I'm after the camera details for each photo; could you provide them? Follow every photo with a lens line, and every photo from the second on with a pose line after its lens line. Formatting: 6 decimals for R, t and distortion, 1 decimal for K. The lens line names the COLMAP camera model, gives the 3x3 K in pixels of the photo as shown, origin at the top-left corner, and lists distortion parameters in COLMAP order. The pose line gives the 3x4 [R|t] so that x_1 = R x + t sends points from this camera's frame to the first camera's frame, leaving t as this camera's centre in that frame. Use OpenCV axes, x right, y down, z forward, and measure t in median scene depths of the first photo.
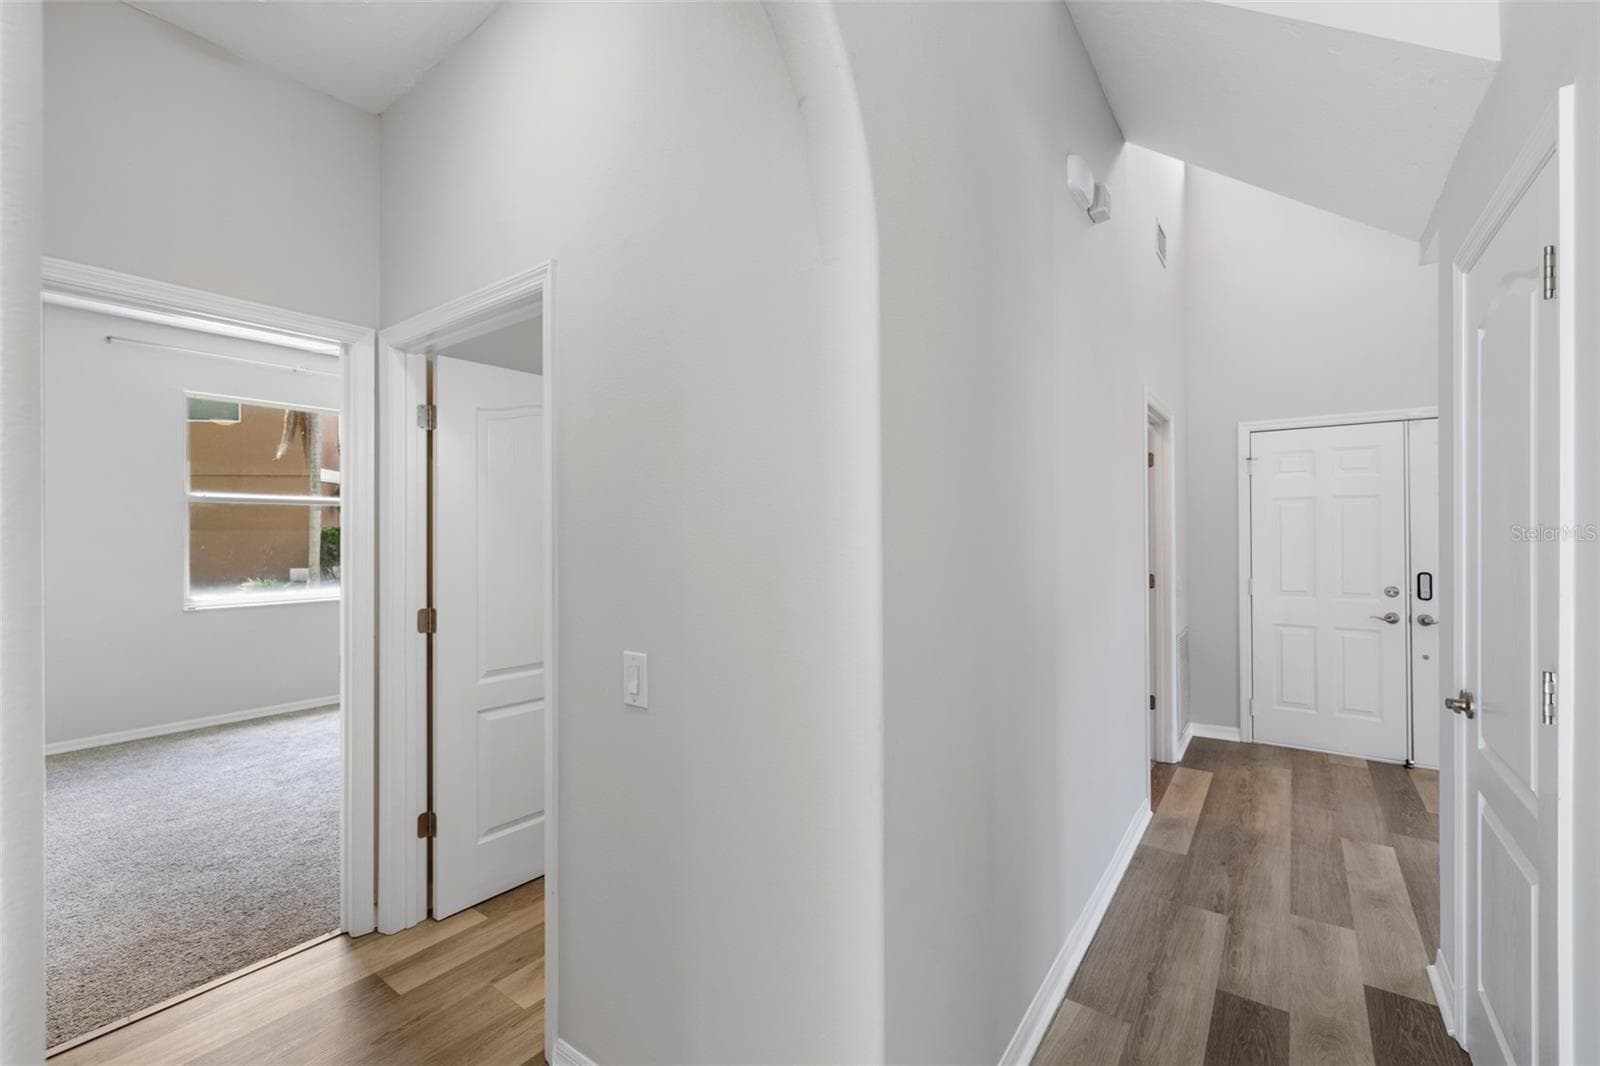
lens RADIAL K [[673.5, 0, 803.3], [0, 673.5, 534.9], [0, 0, 1]] dist [0.000924, 0.000190]
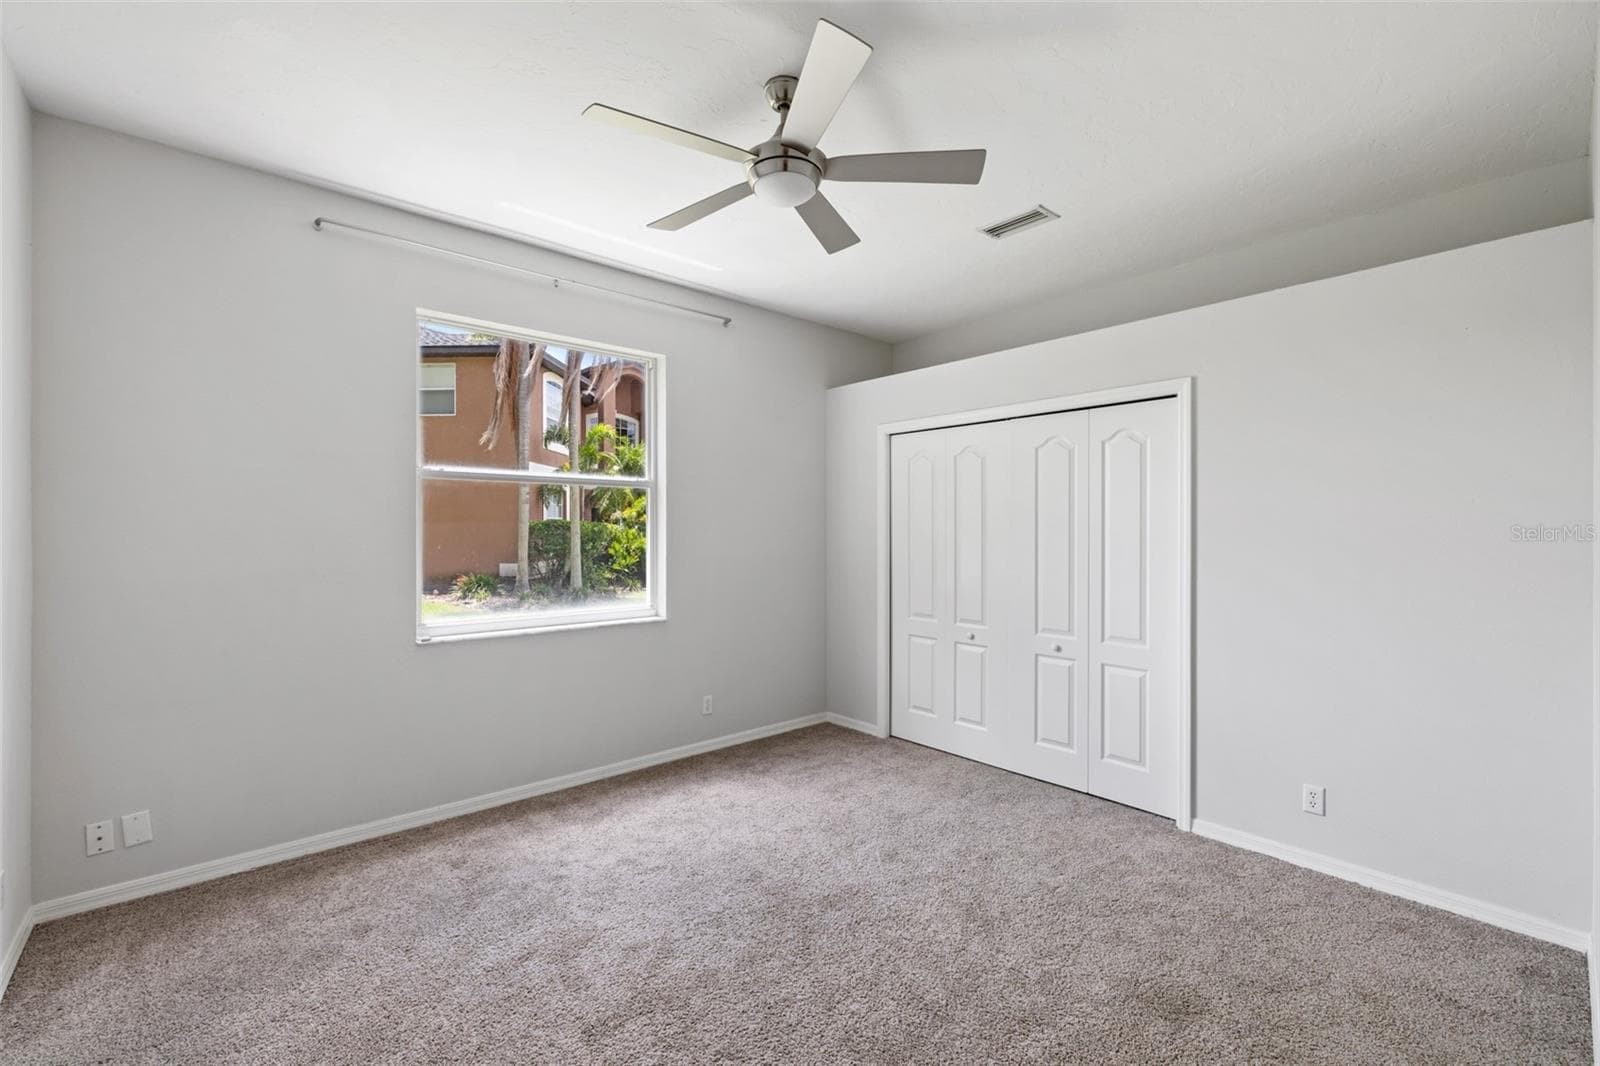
lens RADIAL K [[673.5, 0, 796.2], [0, 673.5, 531.8], [0, 0, 1]] dist [0.000924, 0.000190]
pose [[0.976465, 0.001687, -0.215670, -0.399127], [-0.000998, 0.999994, 0.003306, 0.000793], [0.215675, -0.003013, 0.976461, 0.421139]]
